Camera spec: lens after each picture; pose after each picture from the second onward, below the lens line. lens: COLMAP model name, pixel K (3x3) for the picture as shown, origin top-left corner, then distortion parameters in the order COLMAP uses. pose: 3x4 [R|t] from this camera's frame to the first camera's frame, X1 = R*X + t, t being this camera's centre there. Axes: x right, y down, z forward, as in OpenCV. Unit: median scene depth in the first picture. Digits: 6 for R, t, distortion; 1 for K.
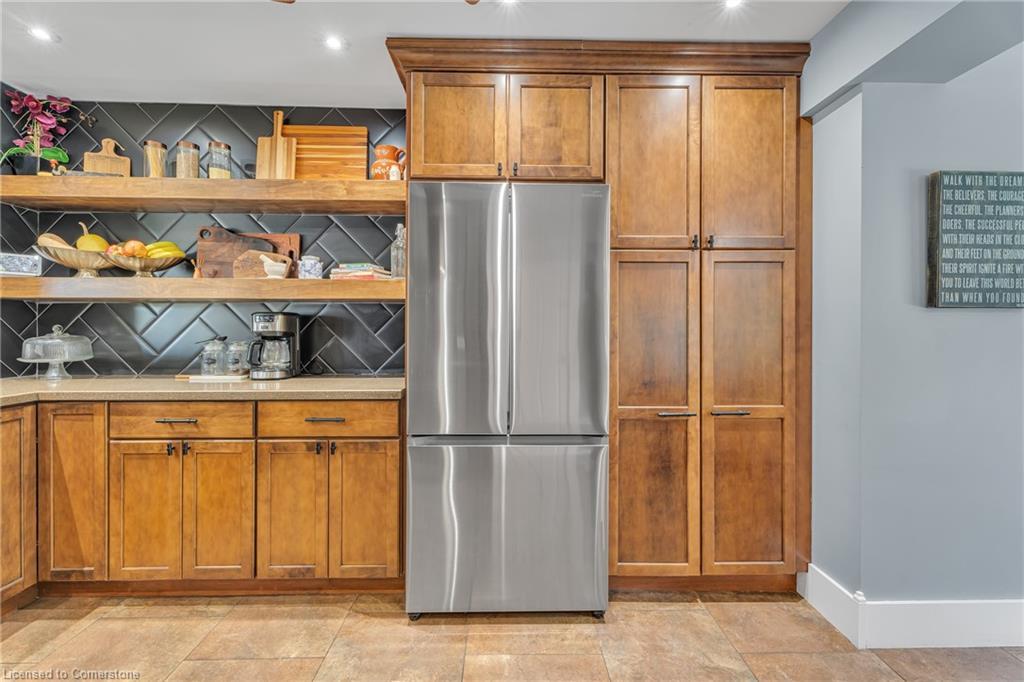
lens RADIAL K [[459.3, 0, 514.0], [0, 459.3, 333.4], [0, 0, 1]] dist [0.000842, -0.001332]
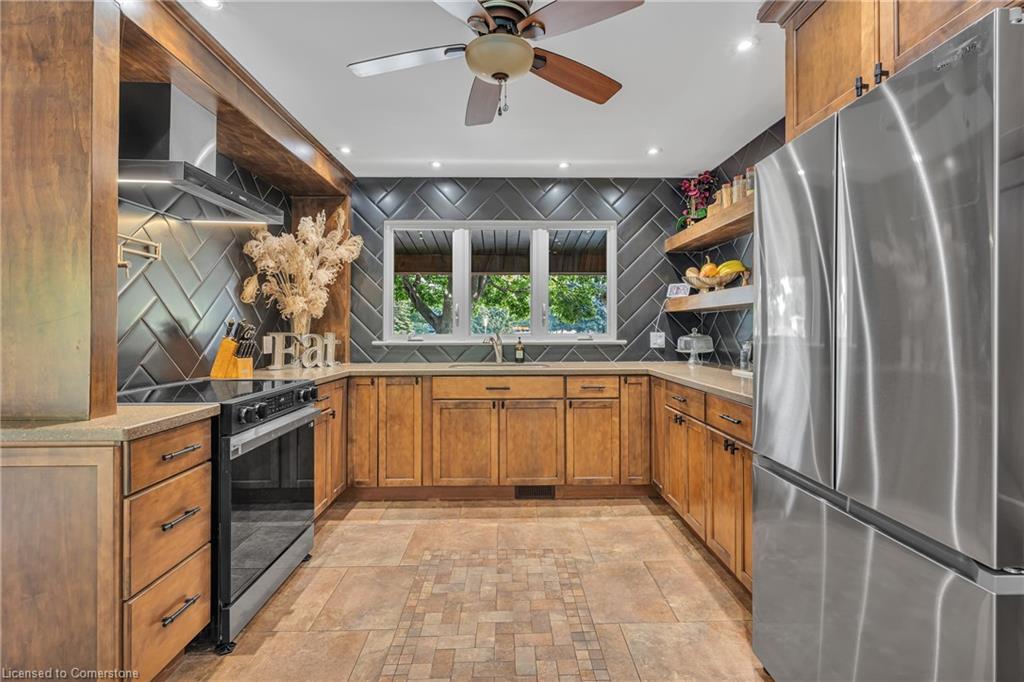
lens RADIAL K [[459.3, 0, 510.4], [0, 459.3, 332.5], [0, 0, 1]] dist [0.000842, -0.001332]
pose [[-0.002455, 0.005741, -0.999981, 0.613871], [-0.008013, 0.999951, 0.005761, -0.008766], [0.999965, 0.008027, -0.002409, 0.501305]]
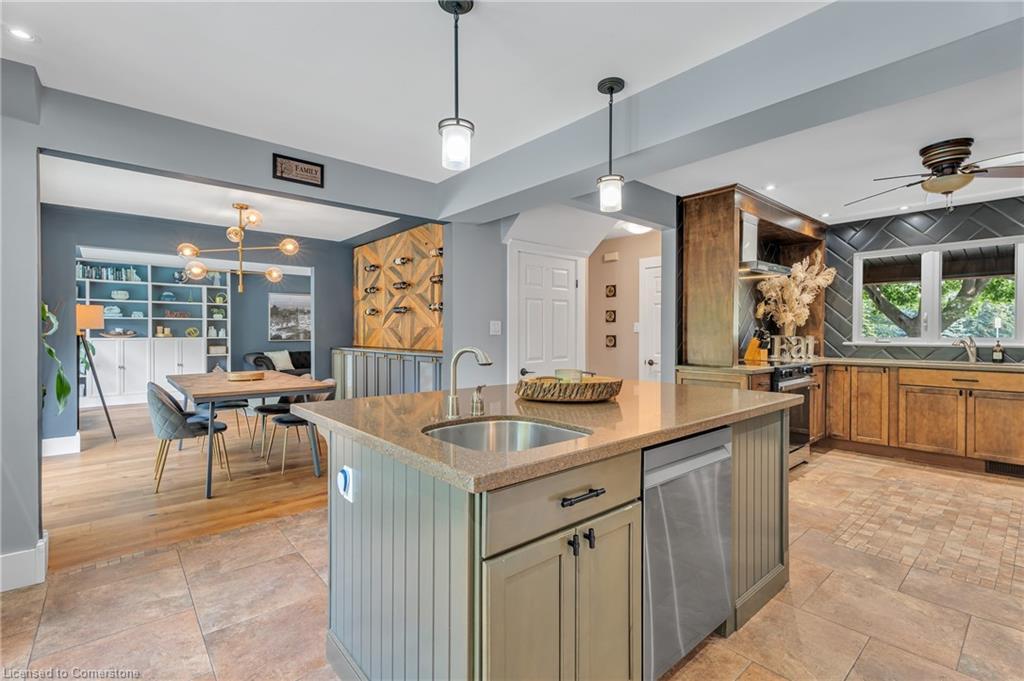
lens RADIAL K [[459.3, 0, 502.1], [0, 459.3, 333.8], [0, 0, 1]] dist [0.000842, -0.001332]
pose [[-0.777284, 0.001008, -0.629149, 1.256485], [-0.007278, 0.999917, 0.010593, -0.013560], [0.629108, 0.012812, -0.777213, 0.622396]]
